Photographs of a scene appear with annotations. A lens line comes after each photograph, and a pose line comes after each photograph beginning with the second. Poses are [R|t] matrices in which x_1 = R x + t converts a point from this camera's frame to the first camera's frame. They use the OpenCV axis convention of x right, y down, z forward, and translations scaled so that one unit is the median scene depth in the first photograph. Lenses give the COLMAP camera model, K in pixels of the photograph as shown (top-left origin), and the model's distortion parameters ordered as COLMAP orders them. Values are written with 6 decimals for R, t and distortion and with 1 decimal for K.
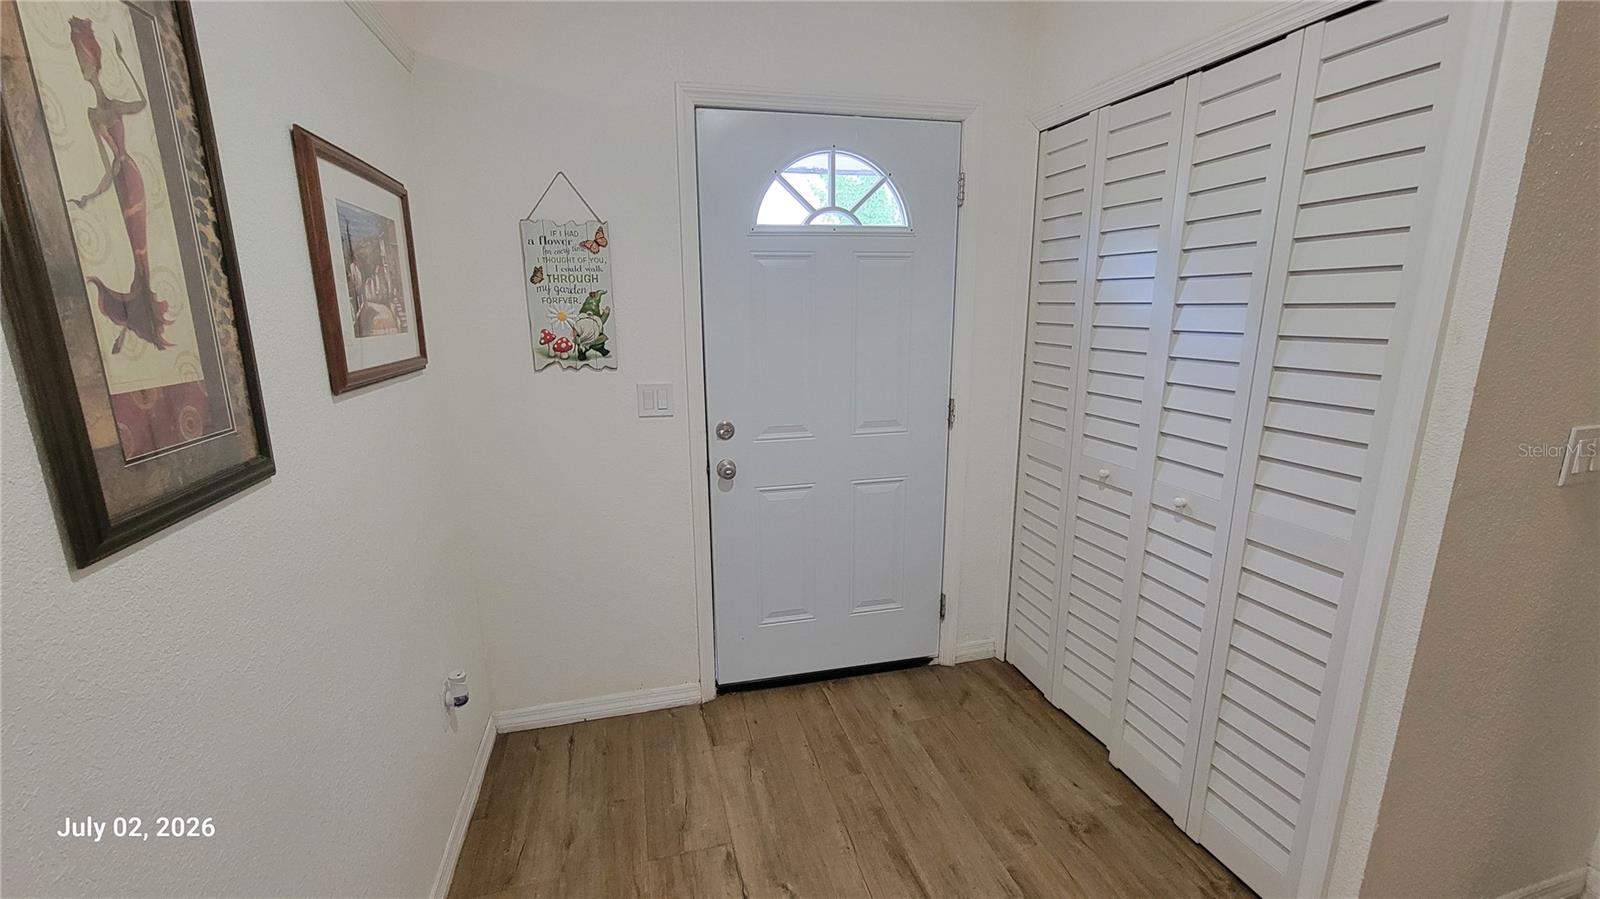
lens RADIAL K [[650.5, 0, 790.0], [0, 650.5, 451.4], [0, 0, 1]] dist [-0.002259, -0.000069]
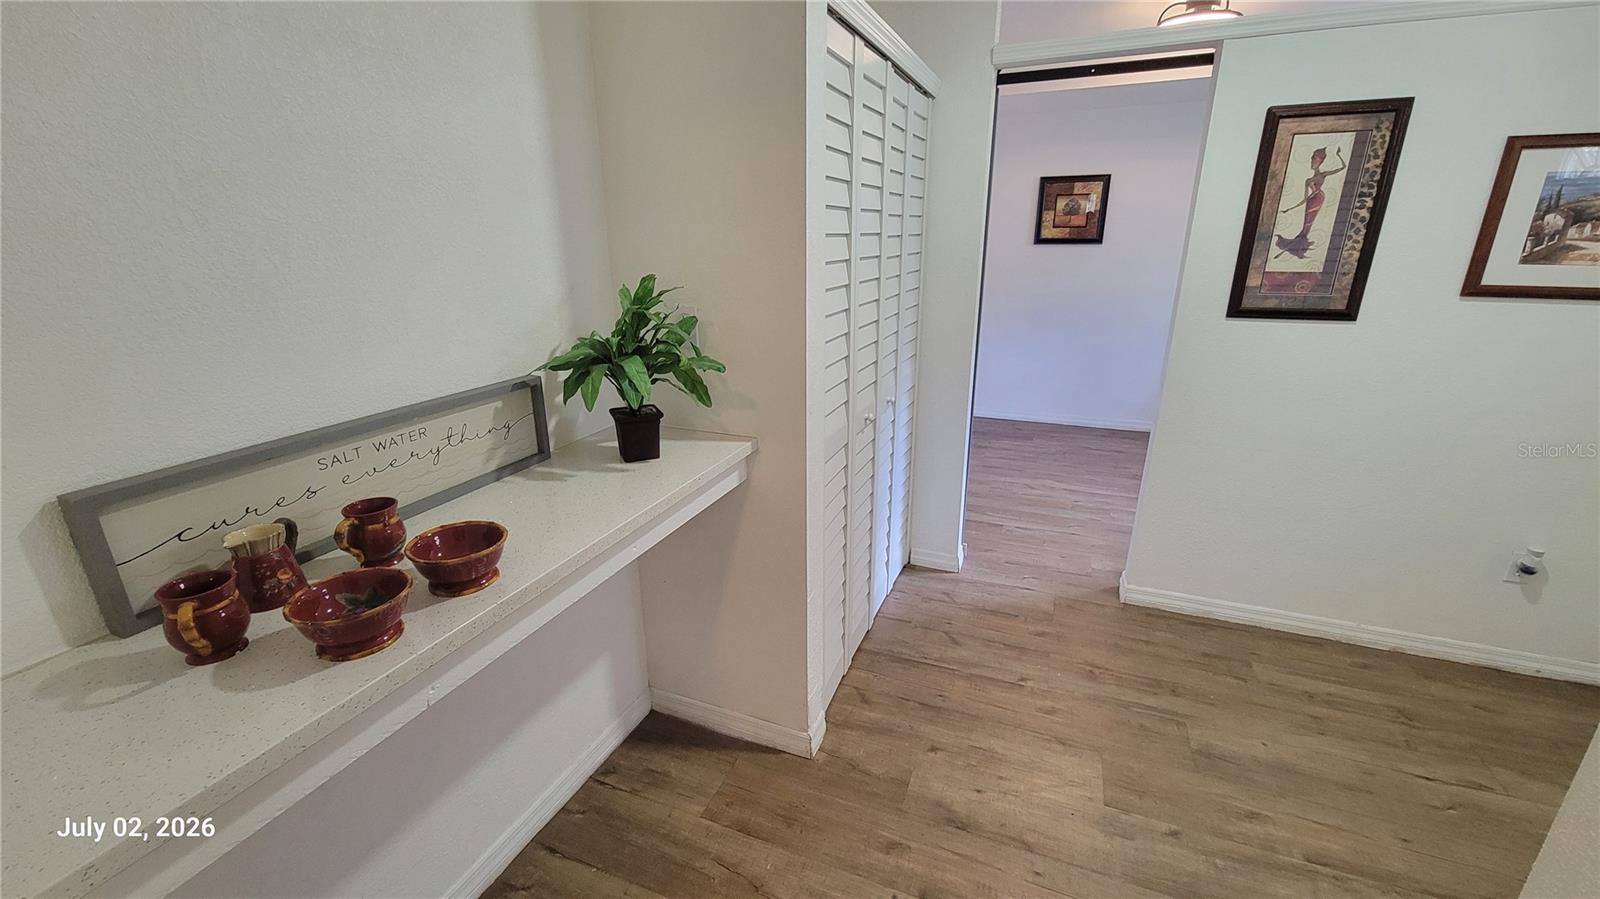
lens RADIAL K [[650.5, 0, 790.0], [0, 650.5, 451.4], [0, 0, 1]] dist [-0.002259, -0.000069]
pose [[-0.594775, 0.269995, -0.757195, 1.062127], [-0.162039, 0.882313, 0.441890, -0.117661], [0.787392, 0.385520, -0.481028, 0.354886]]
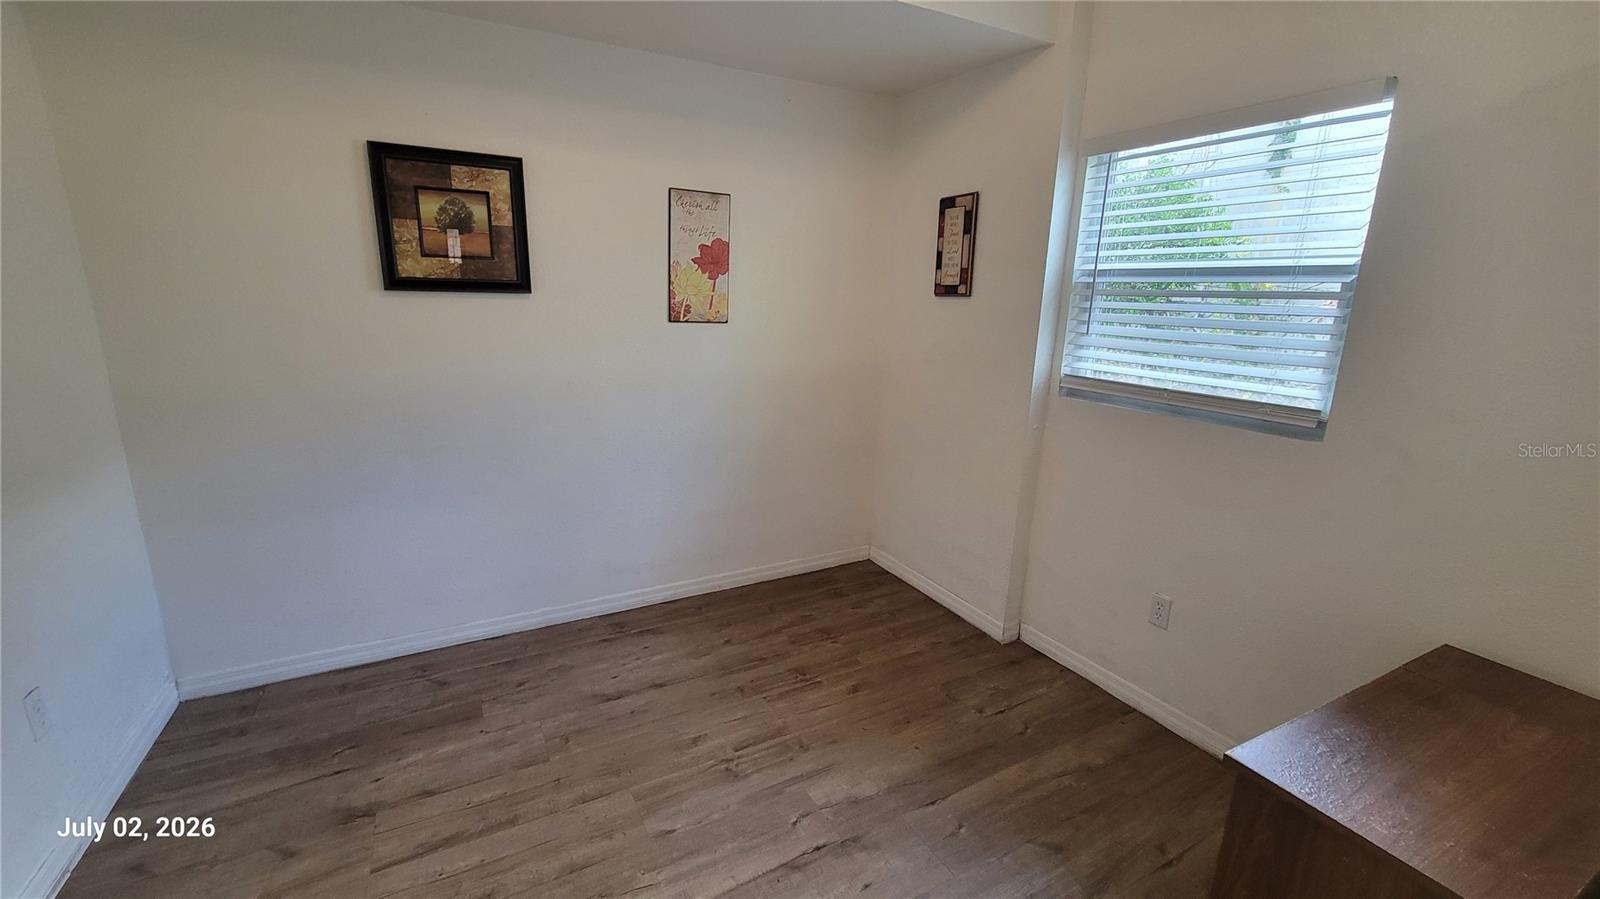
lens RADIAL K [[650.5, 0, 790.0], [0, 650.5, 451.4], [0, 0, 1]] dist [-0.002259, -0.000069]
pose [[0.253611, 0.246044, -0.935491, -0.322550], [-0.243496, 0.952206, 0.184429, 0.021482], [0.936158, 0.181016, 0.301400, -0.053329]]
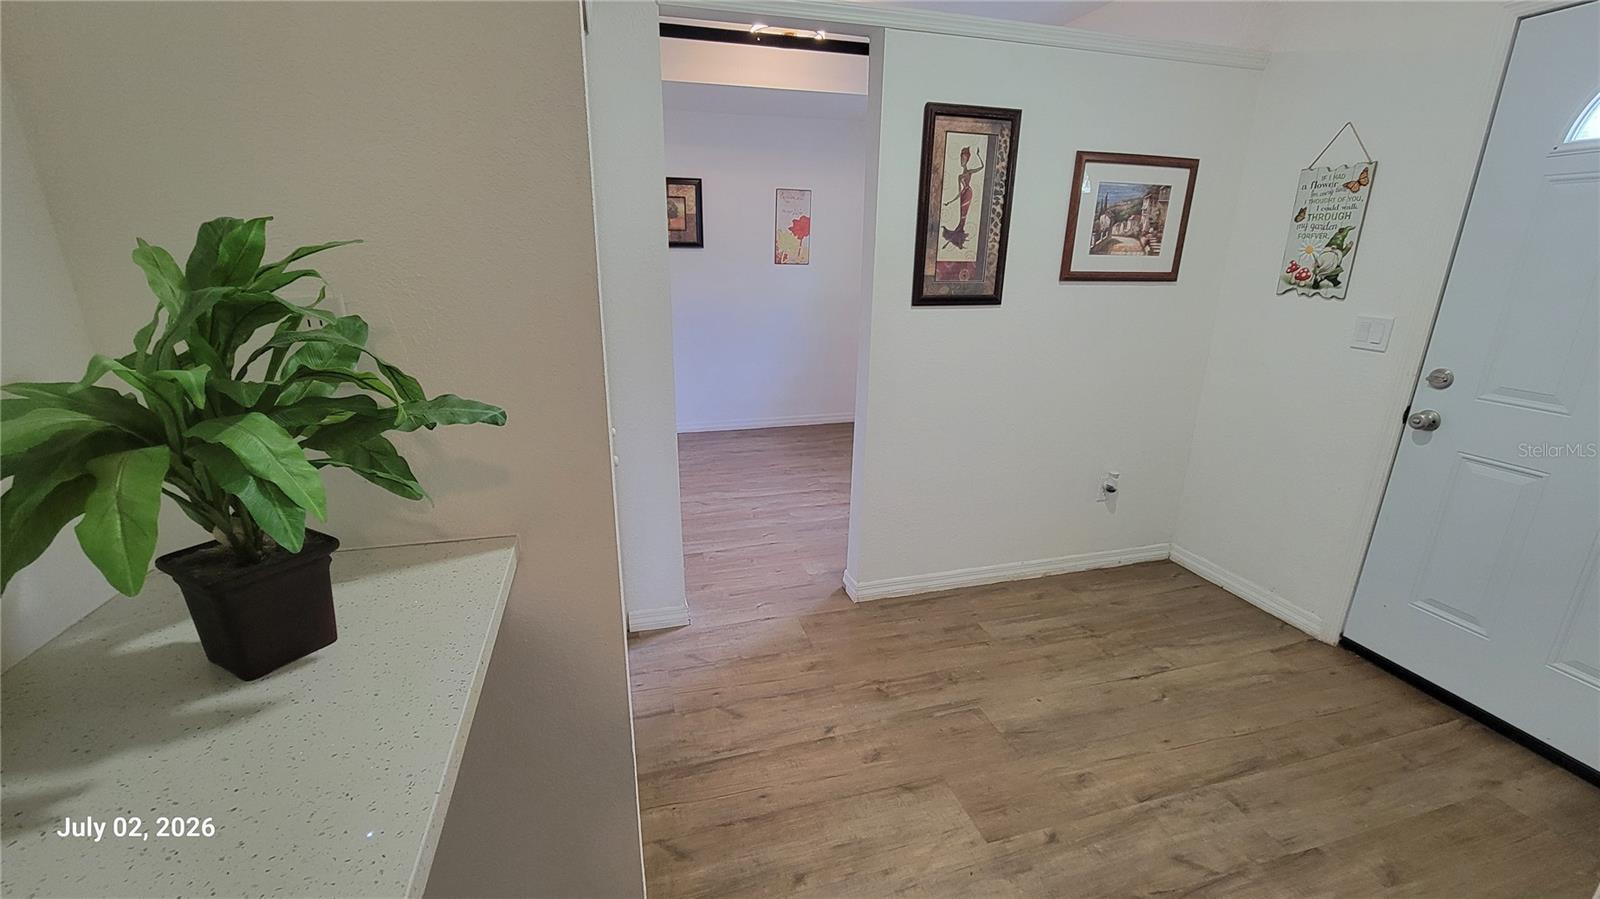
lens RADIAL K [[650.5, 0, 790.0], [0, 650.5, 451.4], [0, 0, 1]] dist [-0.002259, -0.000069]
pose [[0.031042, 0.302600, -0.952612, 0.868953], [-0.232382, 0.929140, 0.287571, 0.014473], [0.972129, 0.212443, 0.099161, 0.037194]]
